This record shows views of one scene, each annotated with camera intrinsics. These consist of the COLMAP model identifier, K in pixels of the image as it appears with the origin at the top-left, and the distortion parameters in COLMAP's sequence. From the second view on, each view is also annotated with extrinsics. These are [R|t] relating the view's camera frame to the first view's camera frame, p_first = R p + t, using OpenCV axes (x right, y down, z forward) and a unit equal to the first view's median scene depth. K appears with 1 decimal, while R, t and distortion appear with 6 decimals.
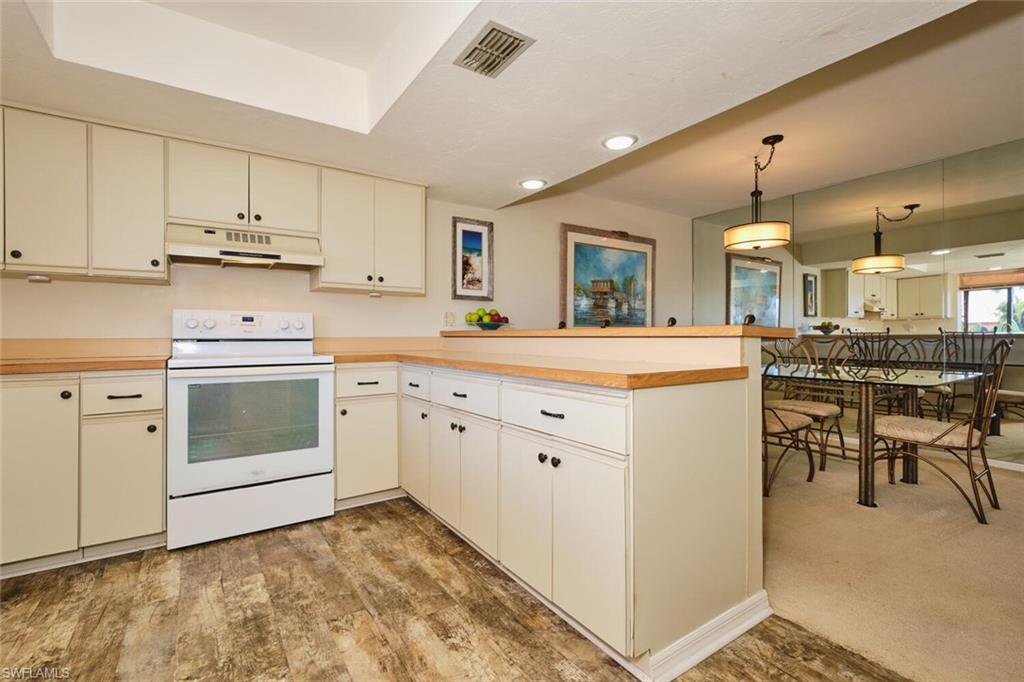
lens RADIAL K [[454.2, 0, 505.4], [0, 454.2, 333.8], [0, 0, 1]] dist [-0.000312, -0.003075]
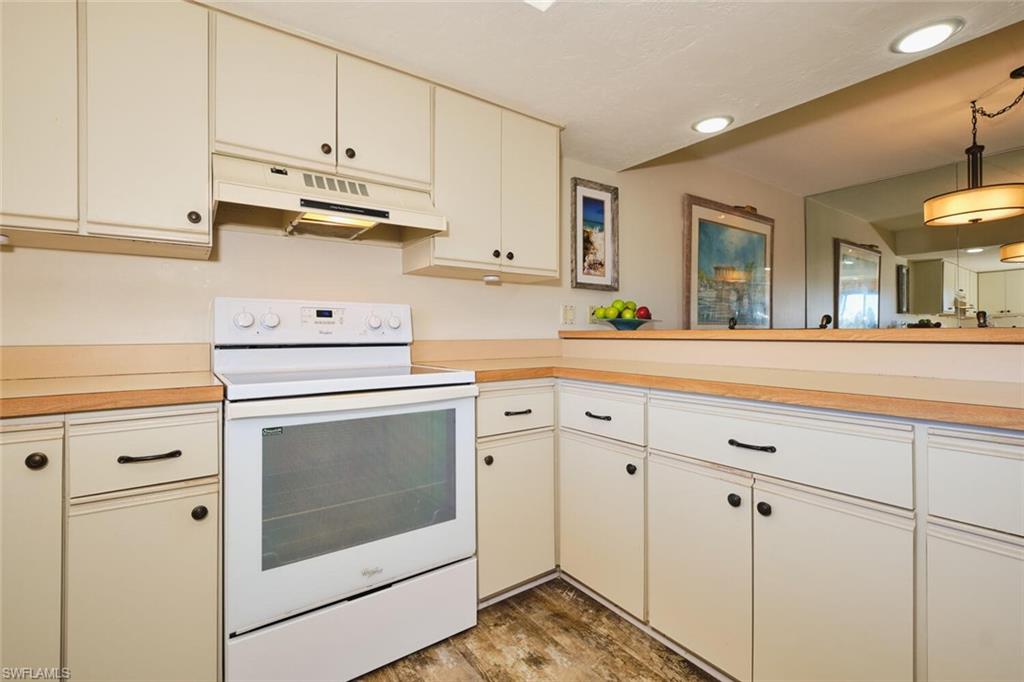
lens RADIAL K [[454.2, 0, 505.5], [0, 454.2, 330.3], [0, 0, 1]] dist [-0.000312, -0.003075]
pose [[0.999807, -0.001565, 0.019584, -0.350932], [0.001663, 0.999986, -0.005001, -0.004768], [-0.019576, 0.005033, 0.999796, 0.372465]]
